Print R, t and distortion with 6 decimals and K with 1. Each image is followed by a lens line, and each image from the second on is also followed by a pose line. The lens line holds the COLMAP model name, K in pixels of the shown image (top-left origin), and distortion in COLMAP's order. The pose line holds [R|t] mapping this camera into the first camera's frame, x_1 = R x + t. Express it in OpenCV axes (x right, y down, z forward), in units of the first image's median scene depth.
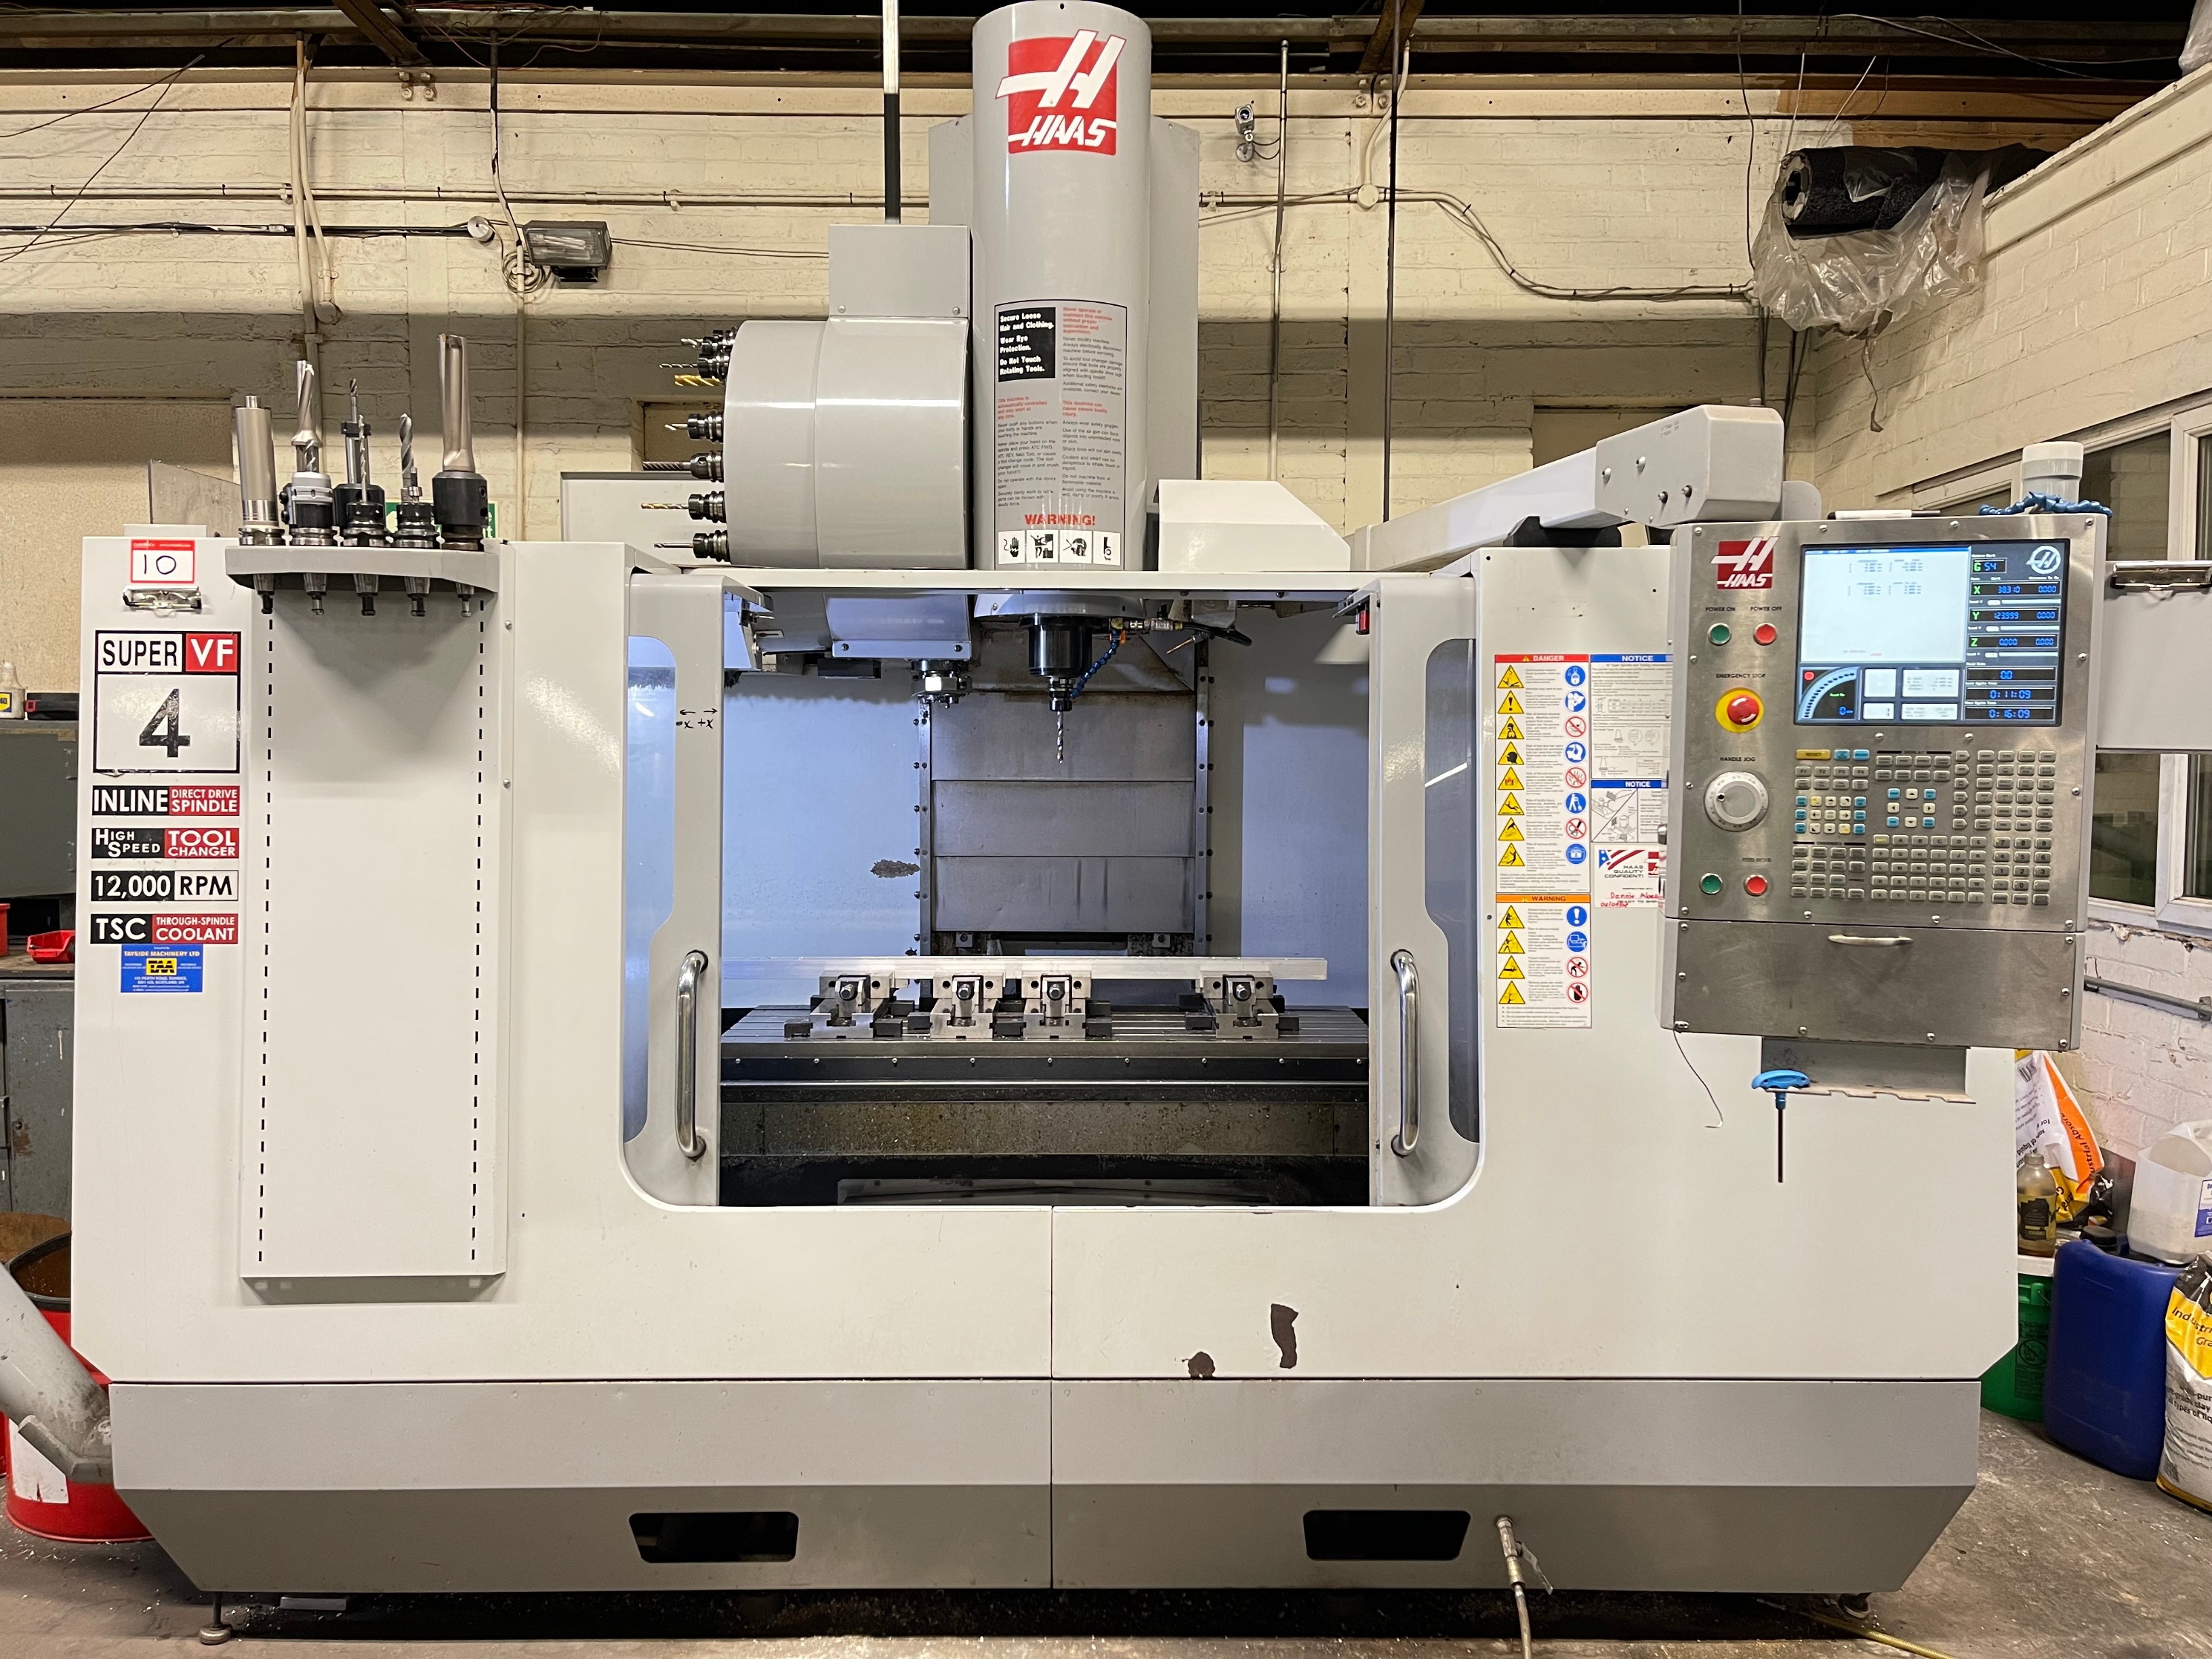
lens RADIAL K [[1672.9, 0, 1106.0], [0, 1672.9, 829.5], [0, 0, 1]] dist [0.042166, -0.009145]
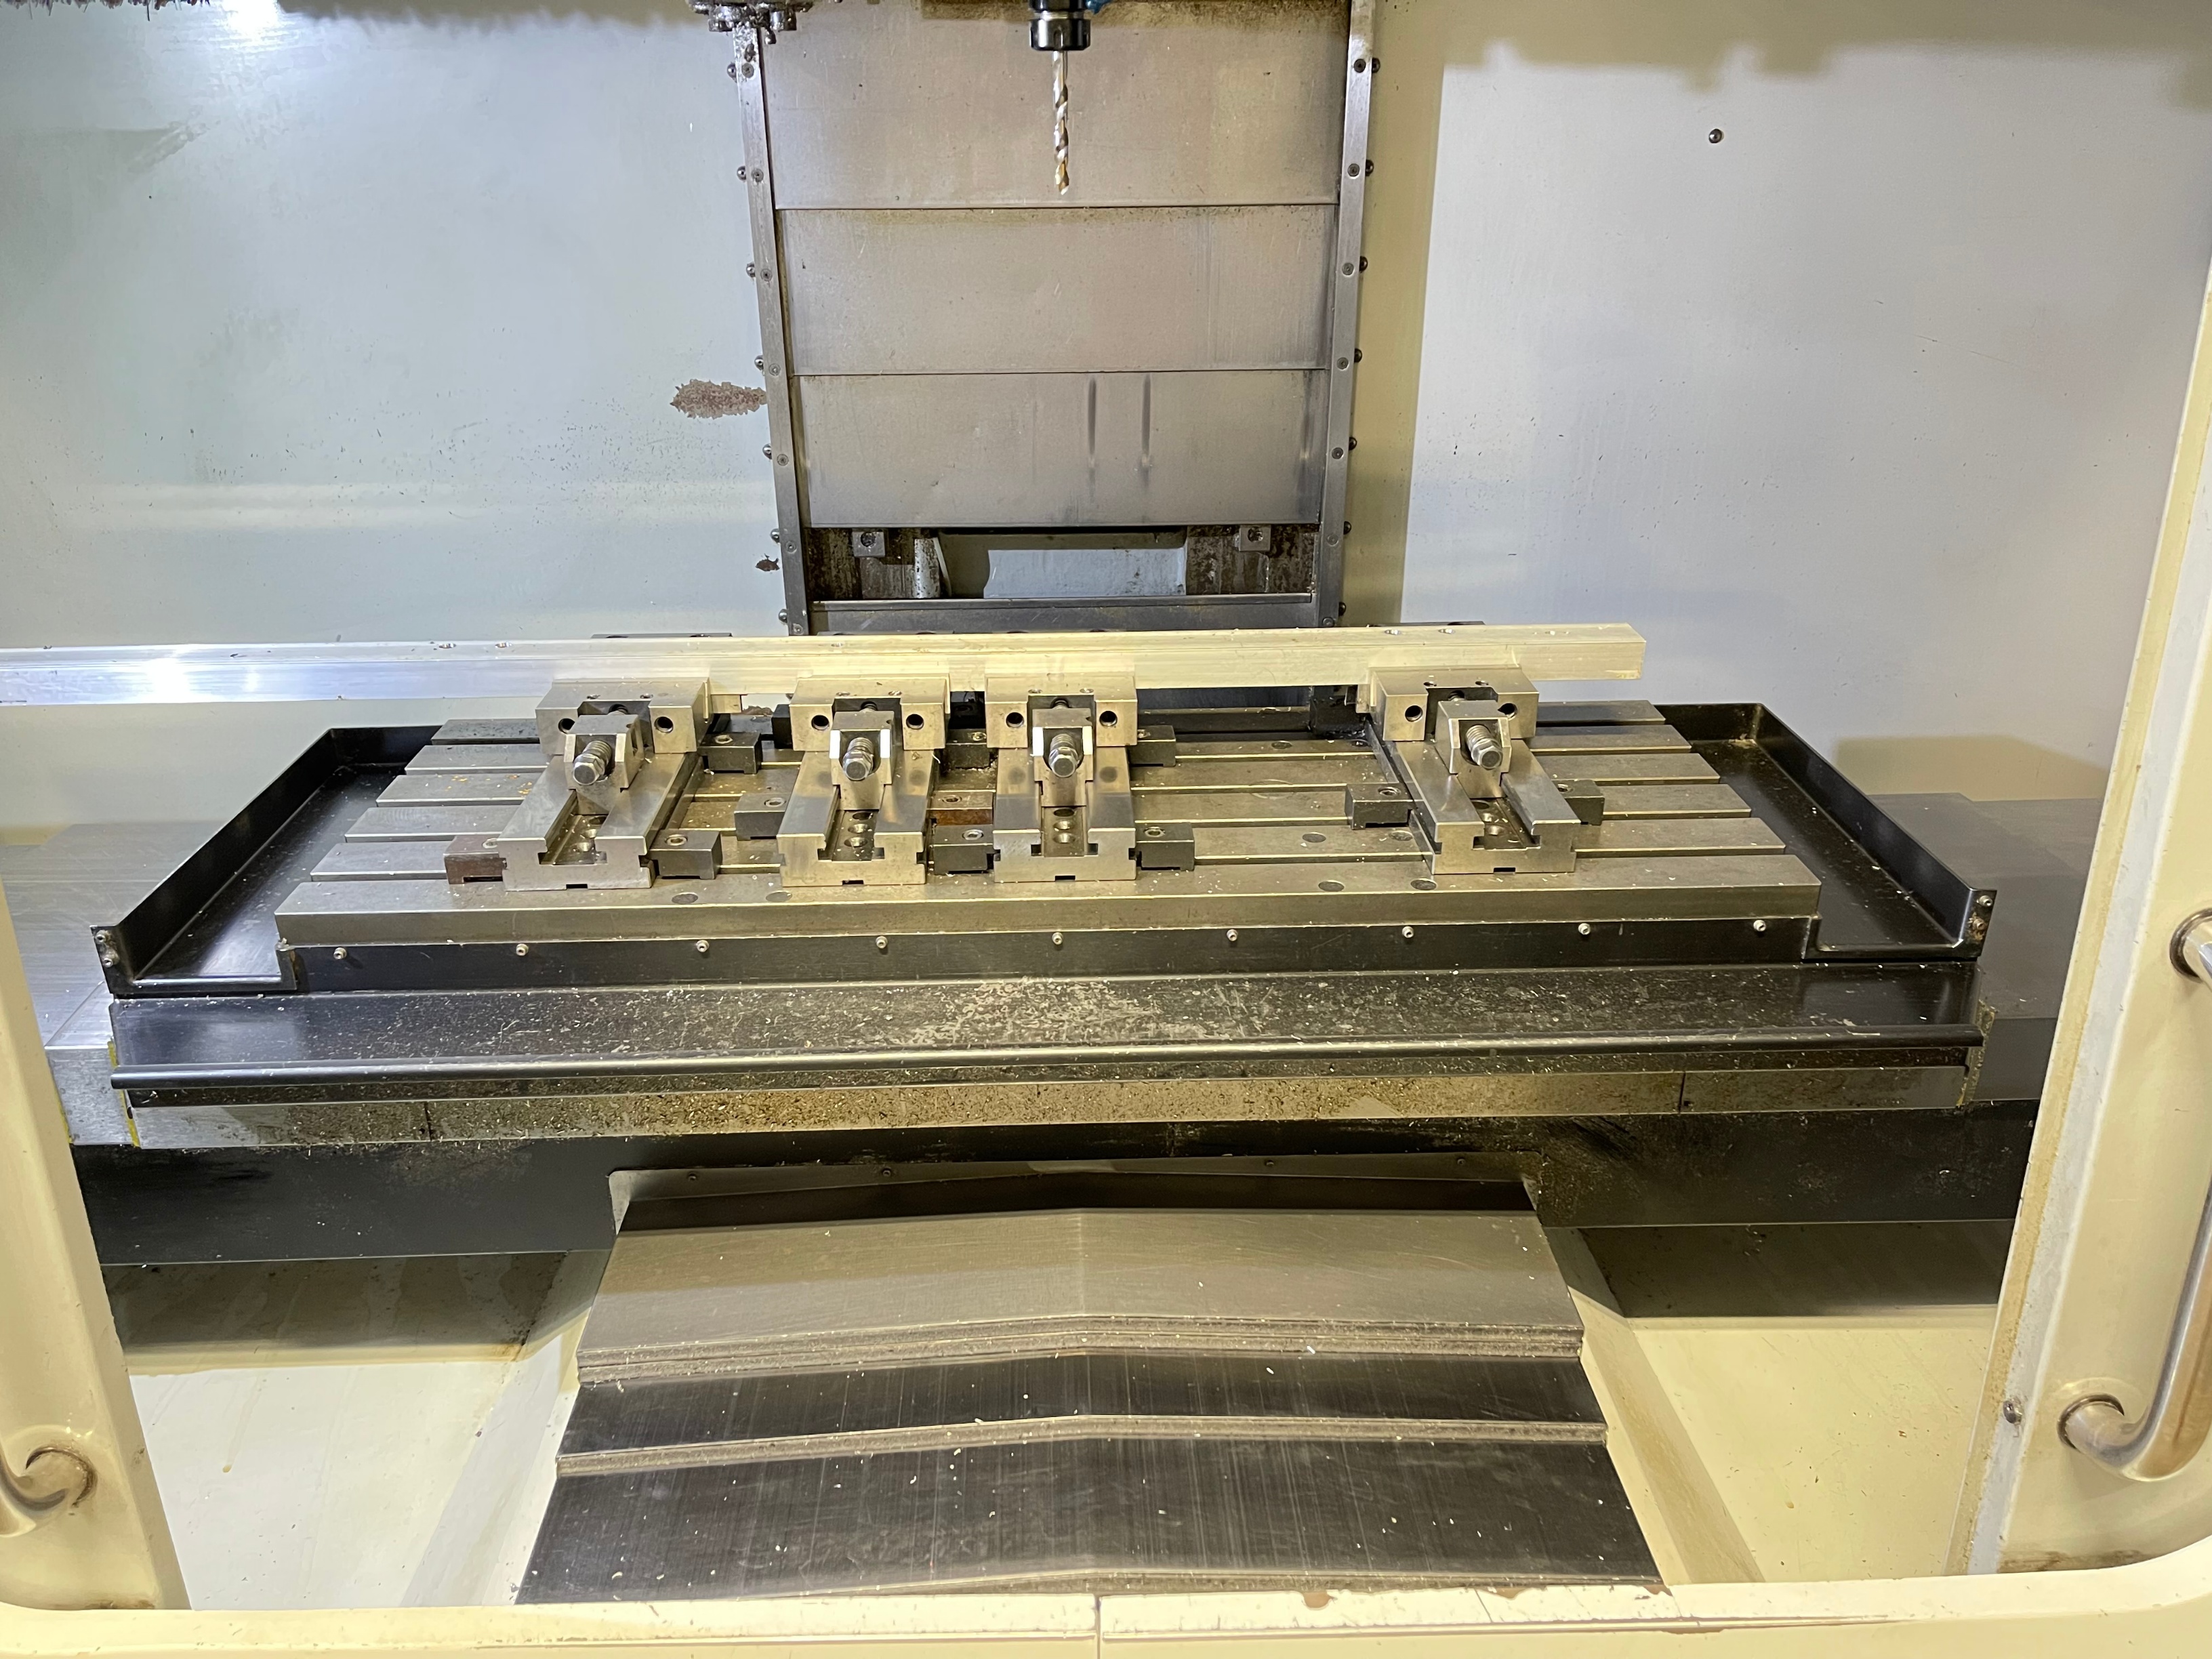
lens RADIAL K [[1672.9, 0, 1106.0], [0, 1672.9, 829.5], [0, 0, 1]] dist [0.042166, -0.009145]
pose [[0.999693, -0.018302, 0.016710, -0.025290], [0.010740, 0.927593, 0.373438, -0.047731], [-0.022335, -0.373144, 0.927505, 0.551502]]
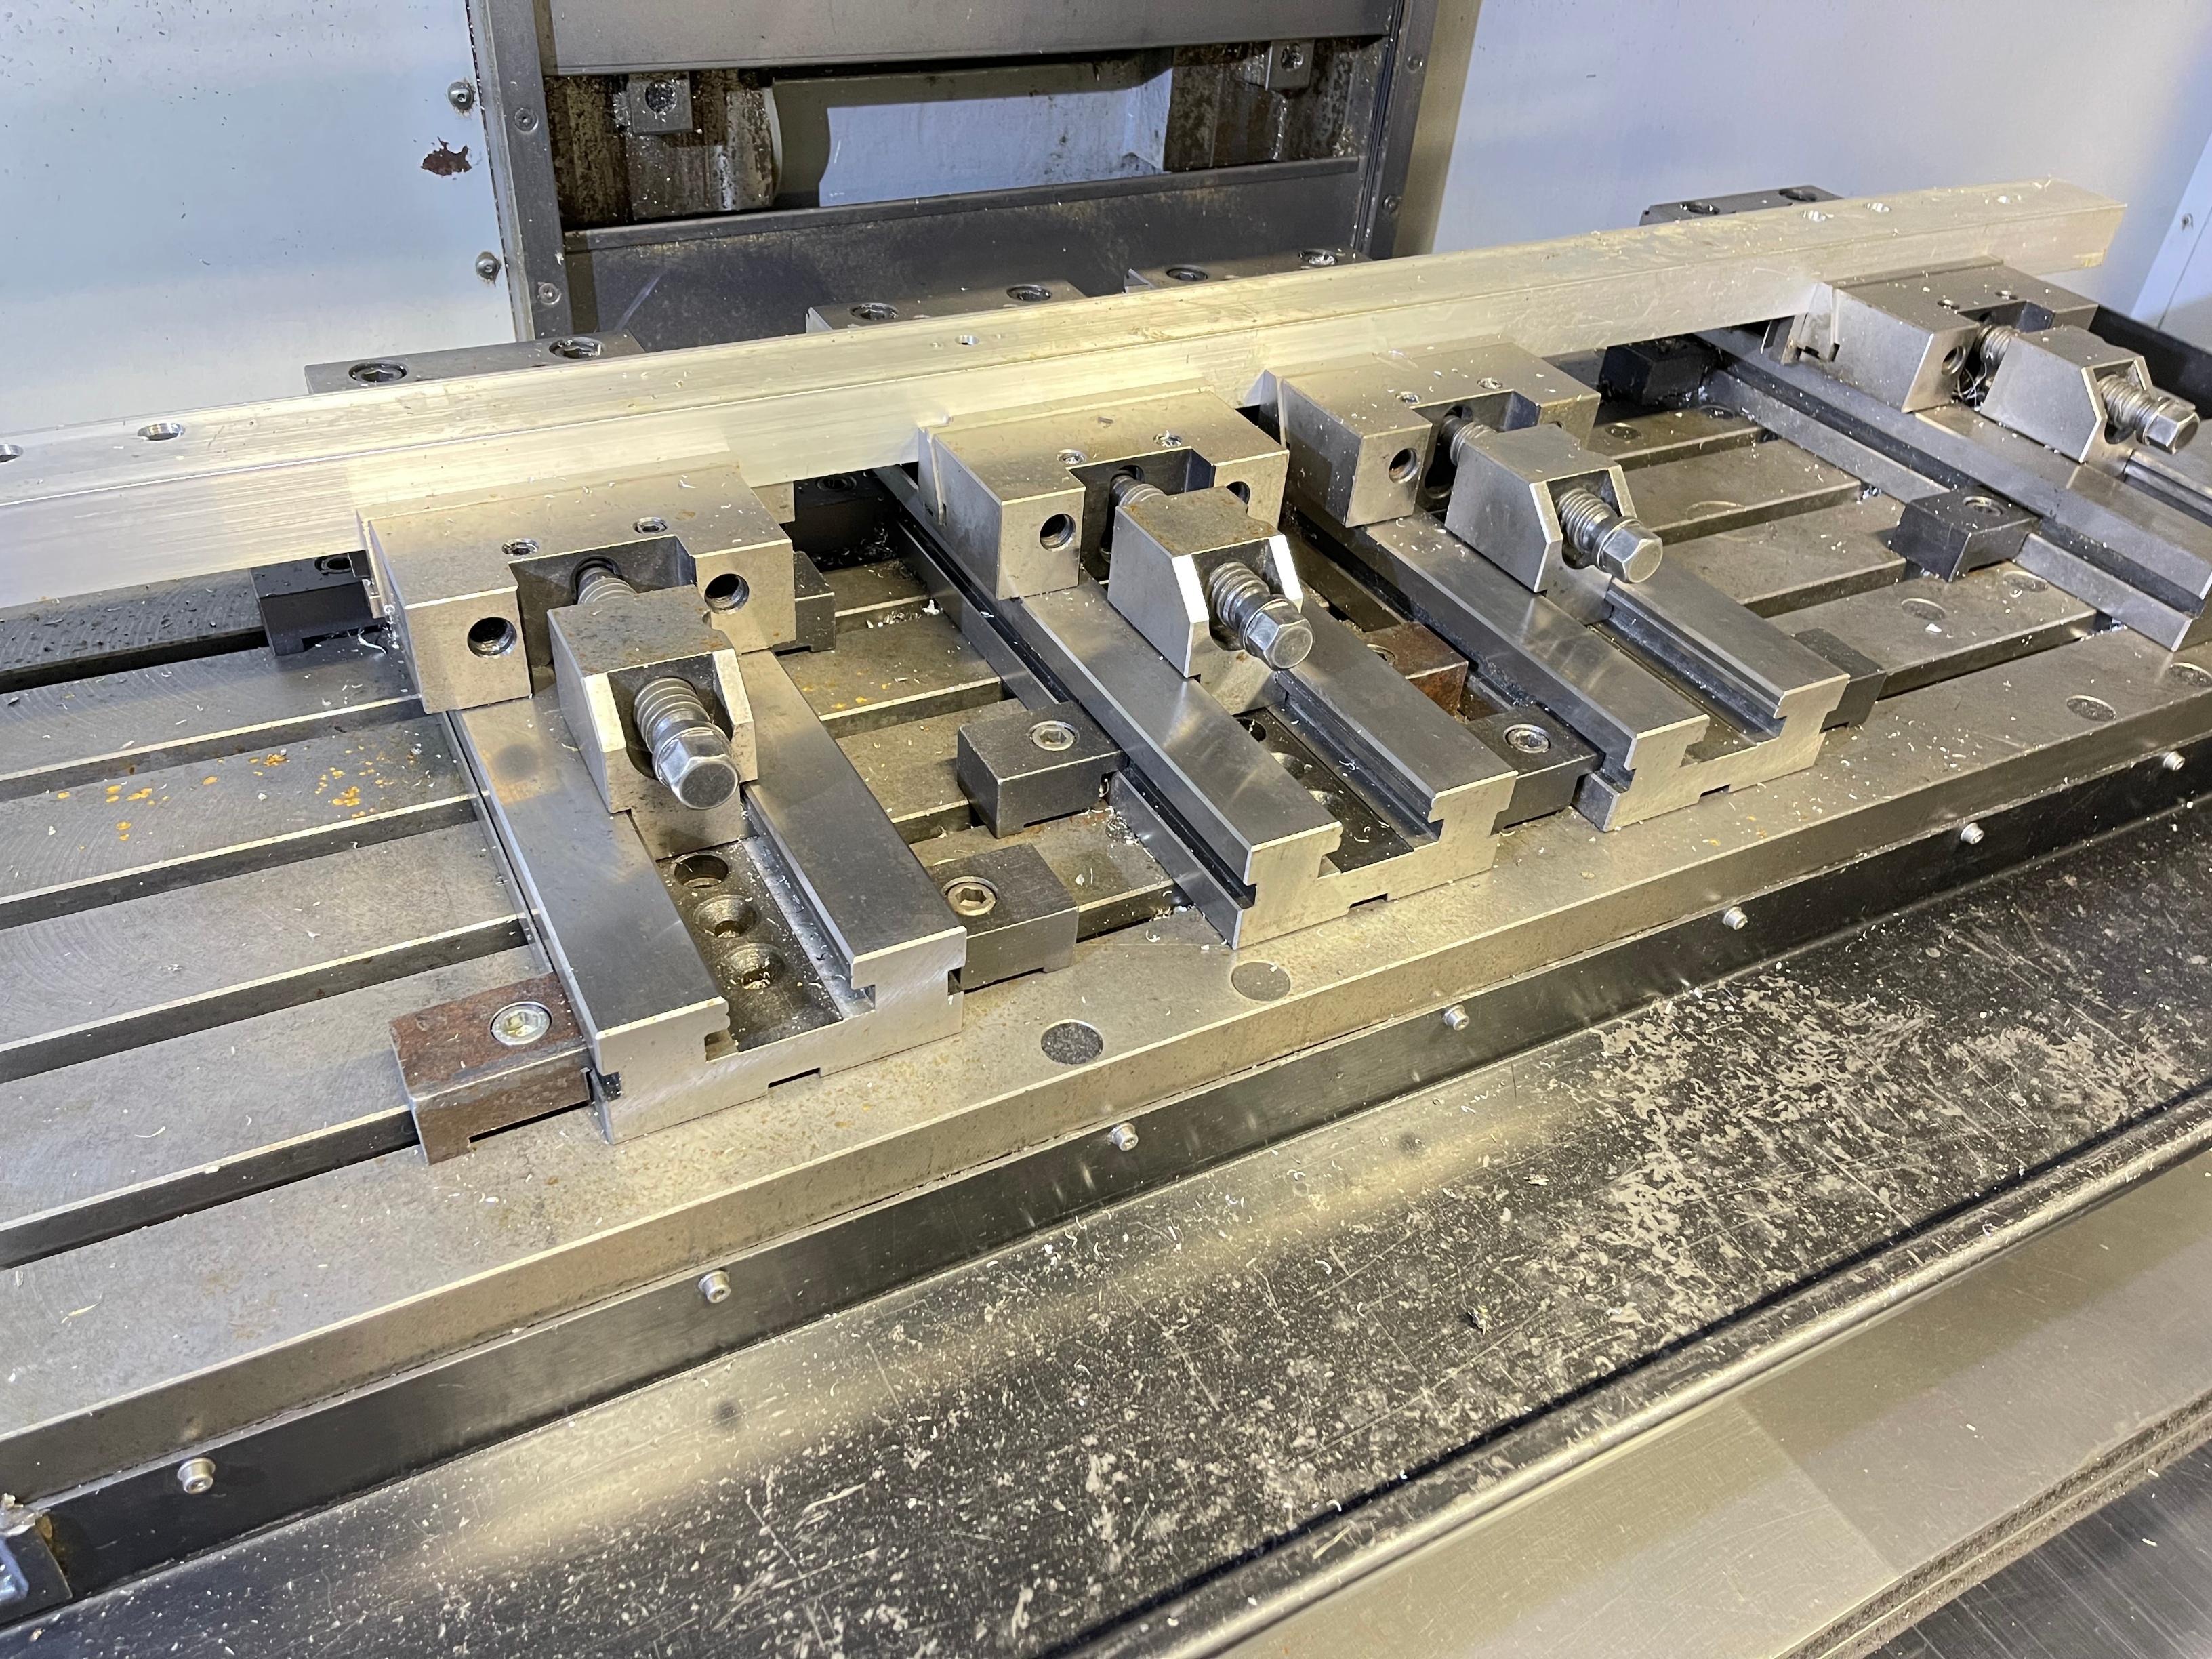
lens RADIAL K [[1672.9, 0, 1106.0], [0, 1672.9, 829.5], [0, 0, 1]] dist [0.042166, -0.009145]
pose [[0.885916, -0.238420, 0.397881, -0.173704], [-0.042350, 0.812627, 0.581243, 0.002445], [-0.461908, -0.531783, 0.709823, 0.807492]]
